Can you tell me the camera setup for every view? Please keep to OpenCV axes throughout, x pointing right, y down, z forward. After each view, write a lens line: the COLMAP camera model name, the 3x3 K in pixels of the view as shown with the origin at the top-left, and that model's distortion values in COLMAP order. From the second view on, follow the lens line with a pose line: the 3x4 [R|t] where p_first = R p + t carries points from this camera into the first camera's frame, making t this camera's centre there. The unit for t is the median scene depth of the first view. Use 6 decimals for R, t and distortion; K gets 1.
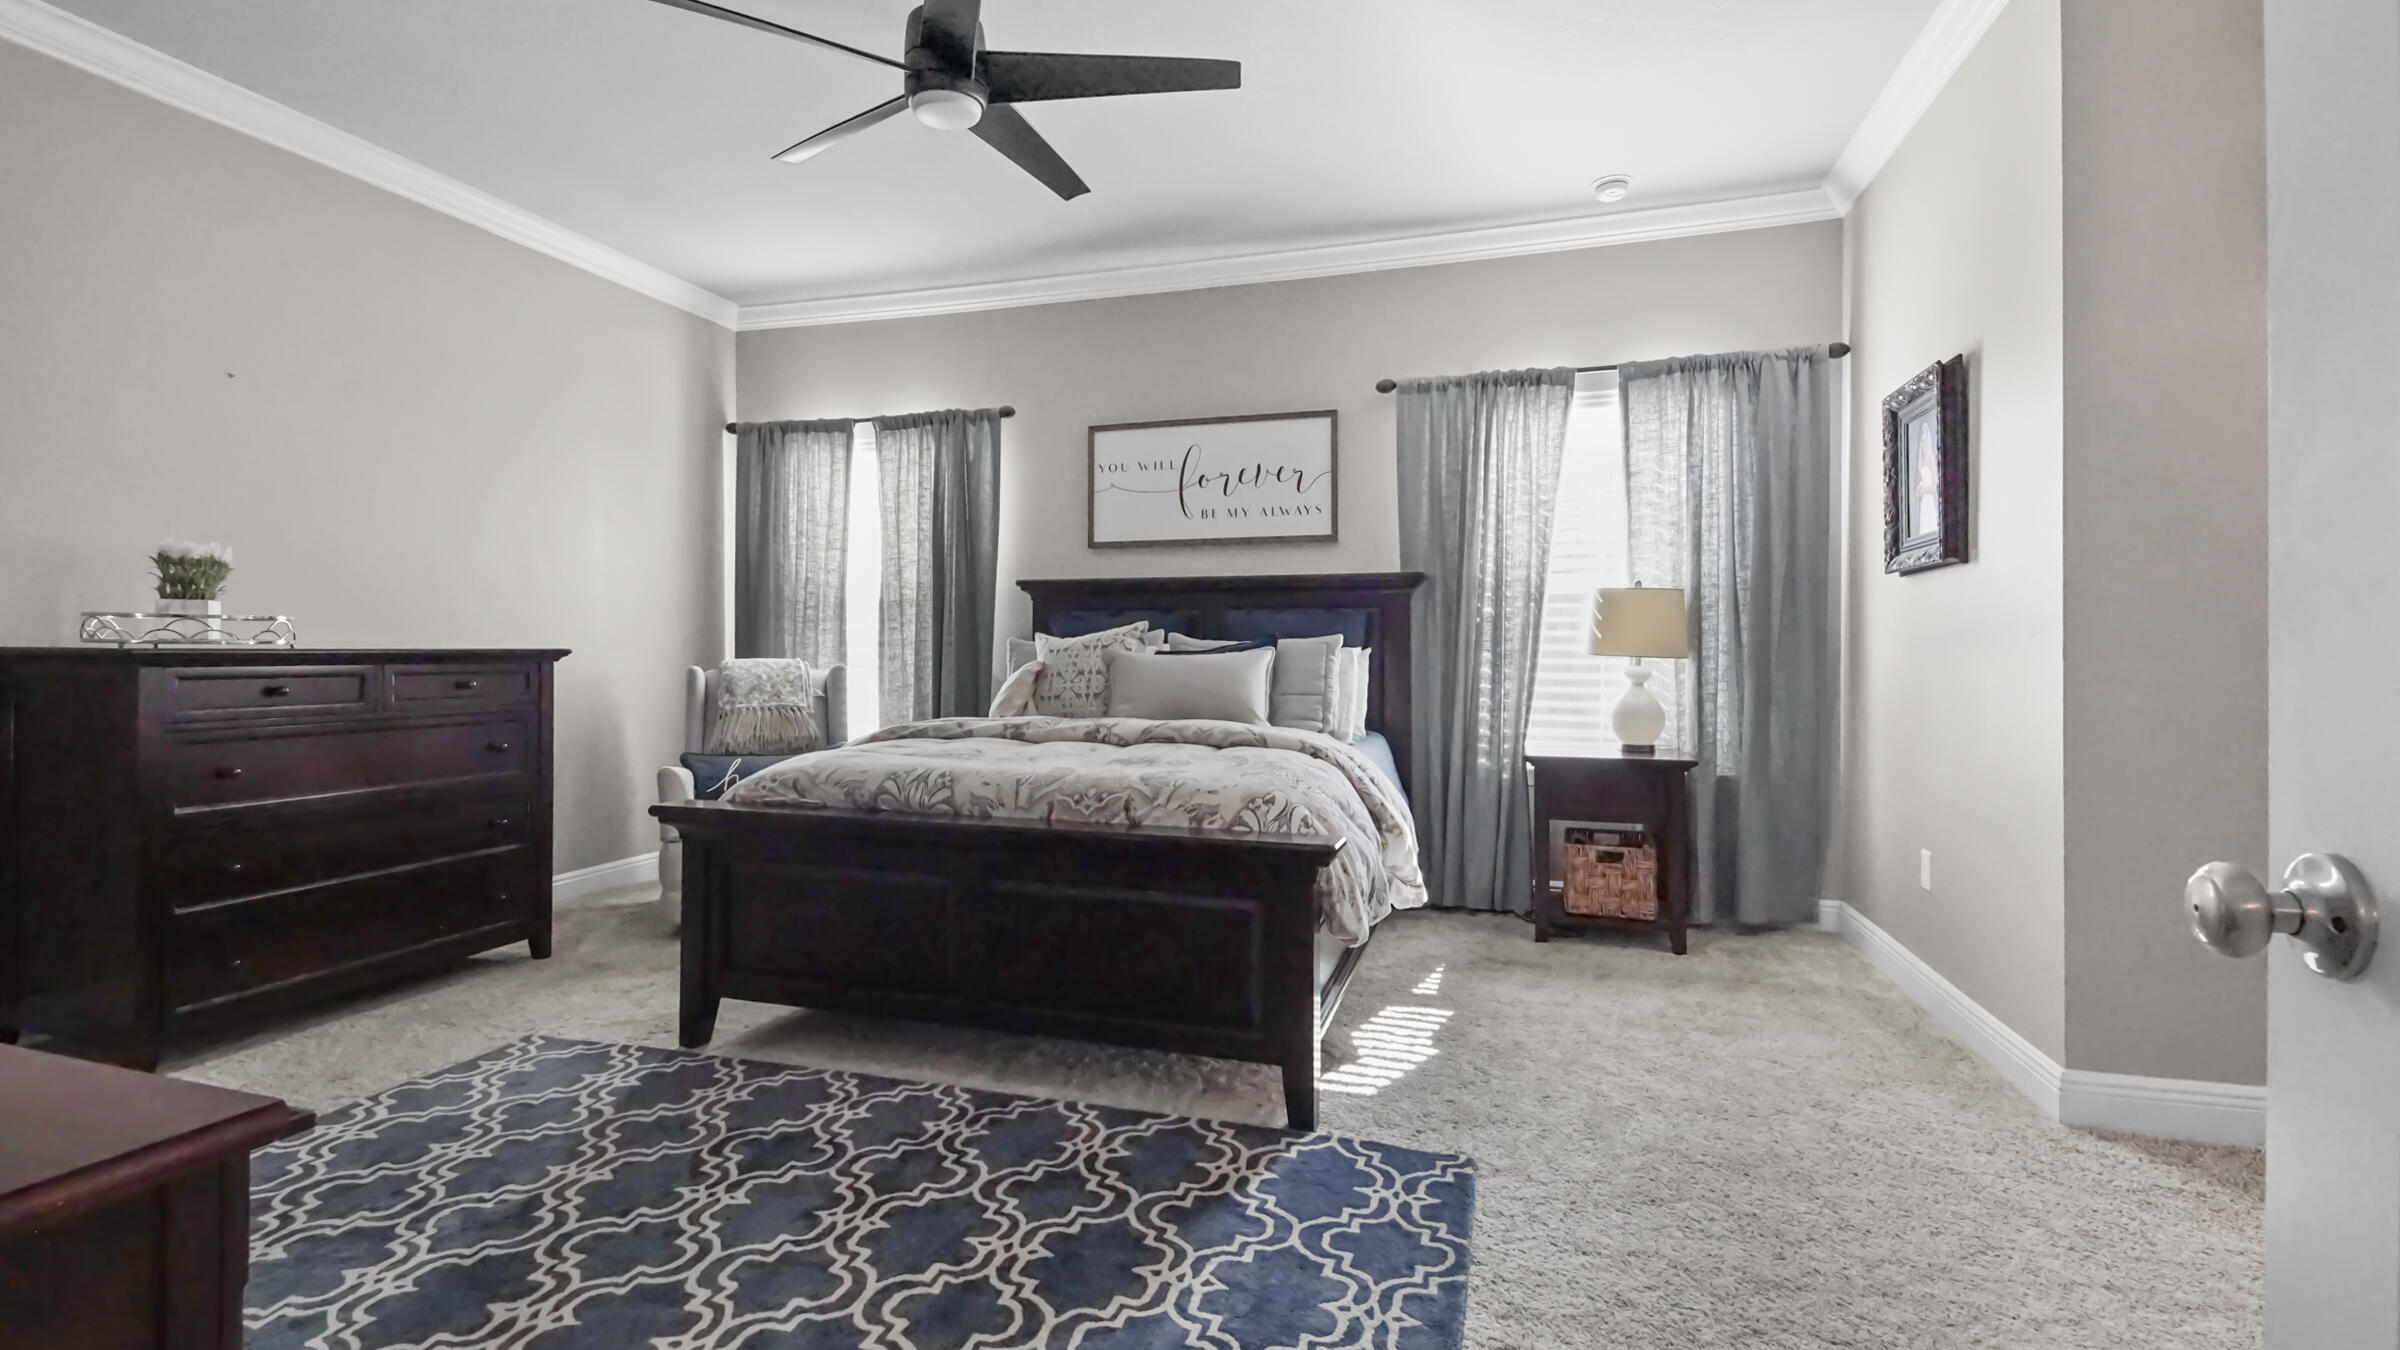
lens RADIAL K [[1068.0, 0, 1178.2], [0, 1068.0, 642.5], [0, 0, 1]] dist [0.015924, -0.007706]
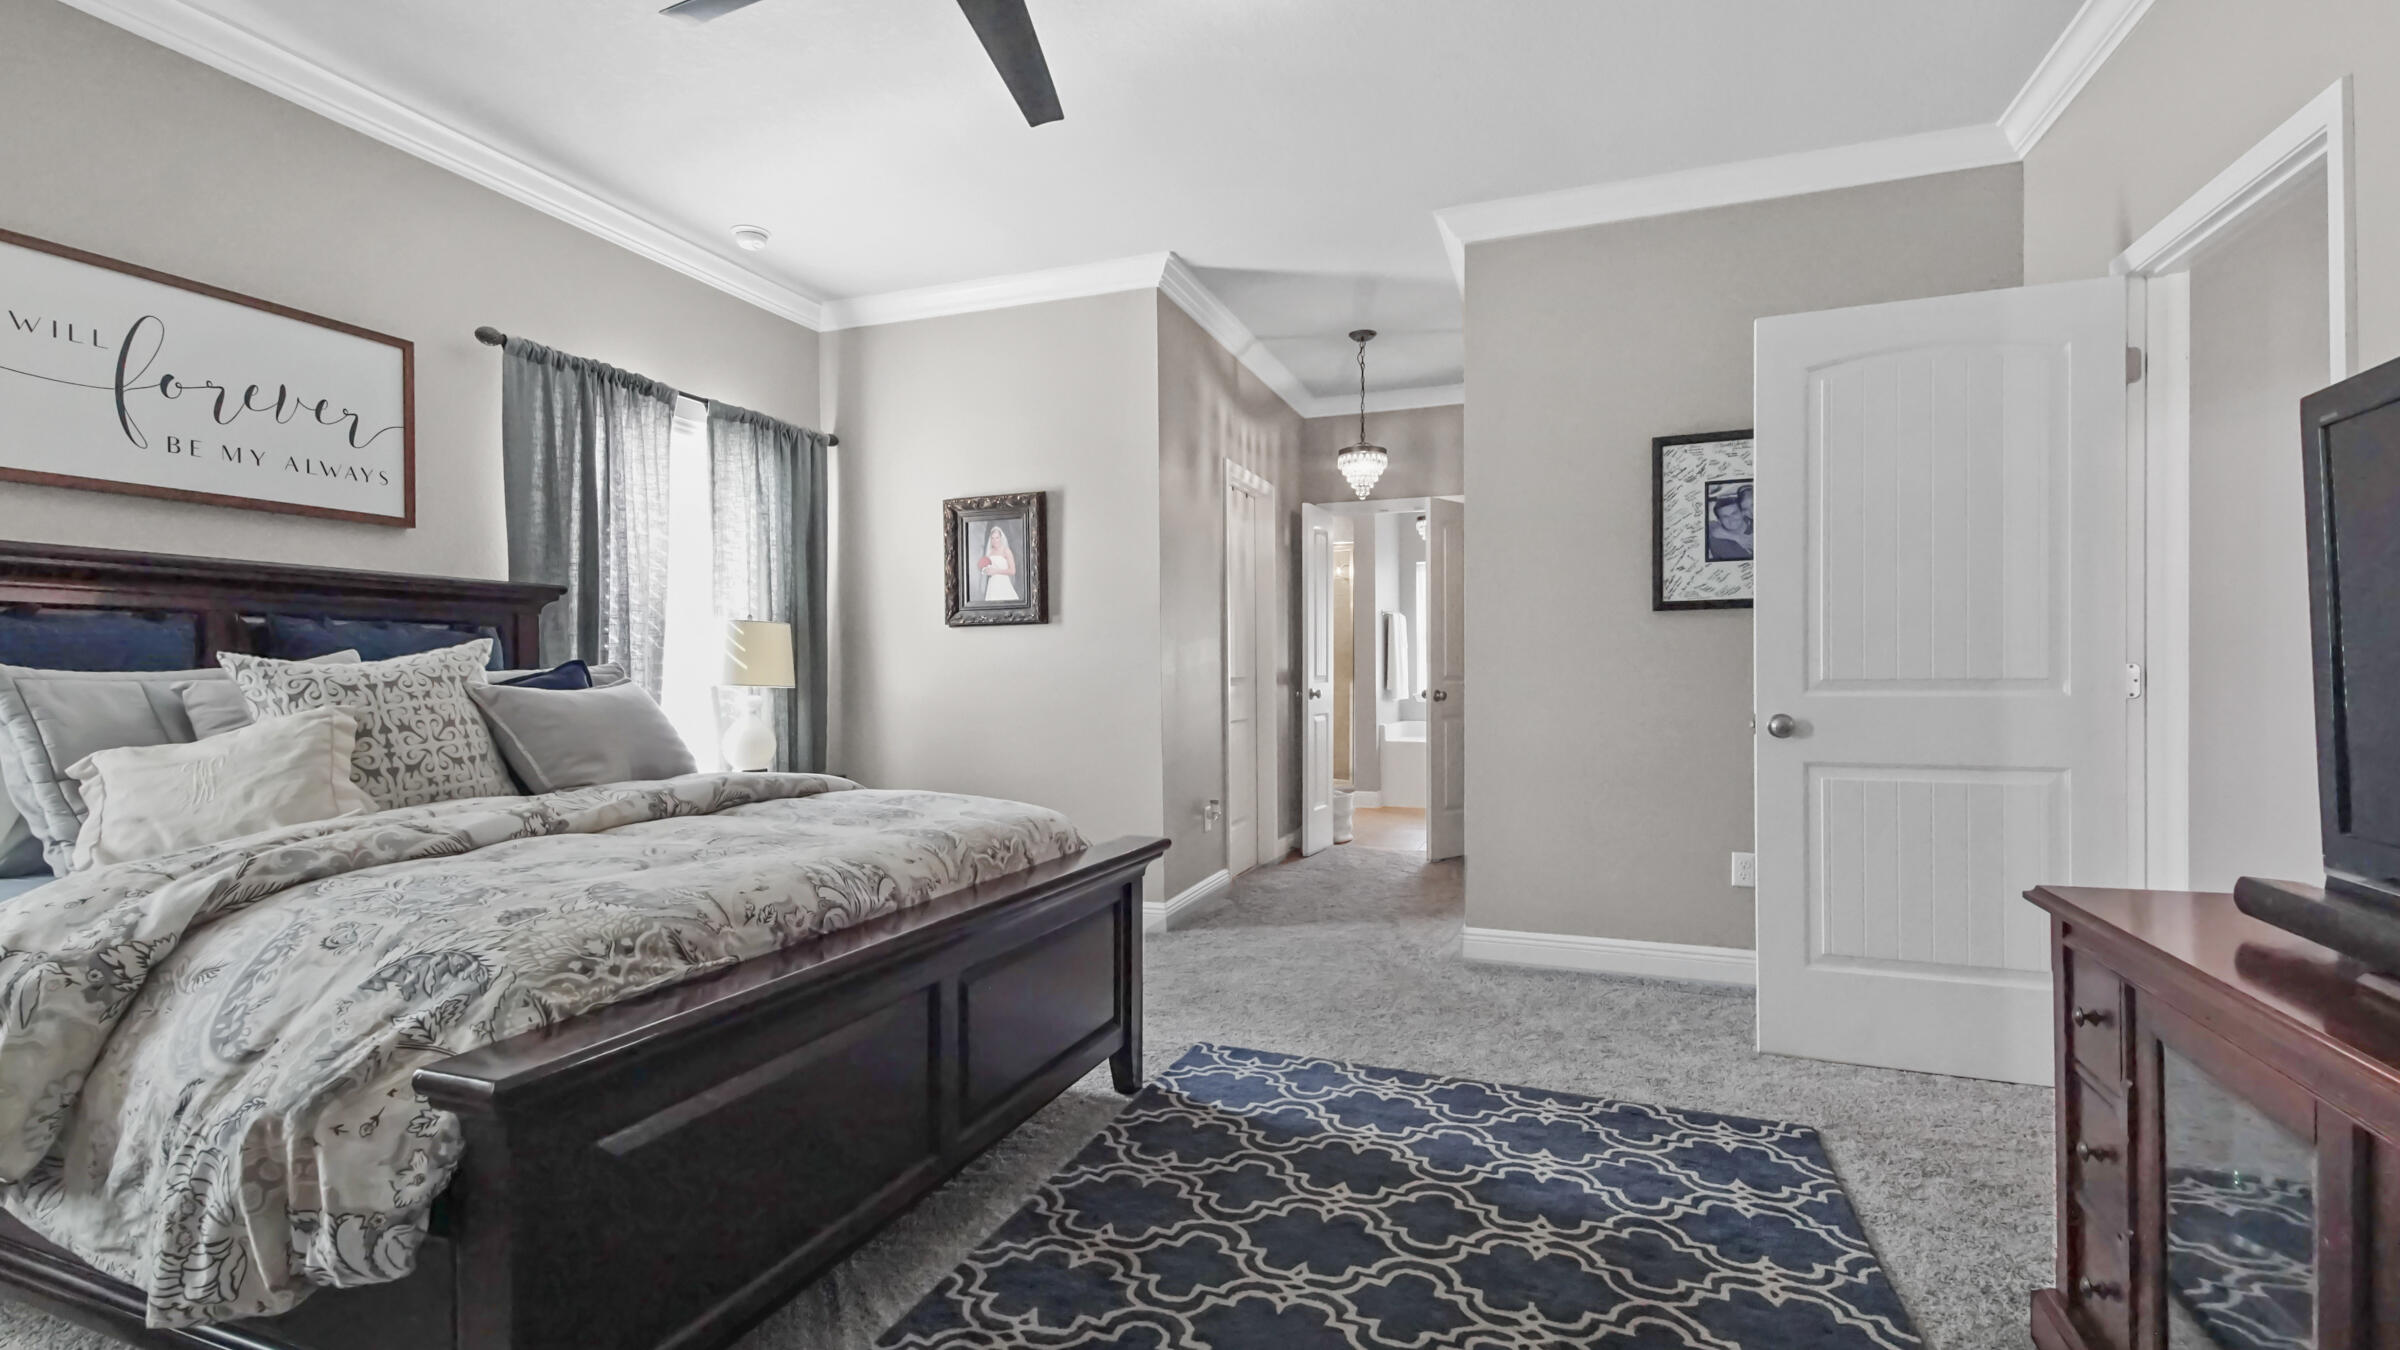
lens RADIAL K [[1068.0, 0, 1197.3], [0, 1068.0, 676.2], [0, 0, 1]] dist [0.015924, -0.007706]
pose [[0.057752, -0.002667, 0.998327, -0.668669], [-0.001563, 0.999995, 0.002762, -0.000007], [-0.998330, -0.001720, 0.057748, 0.552745]]
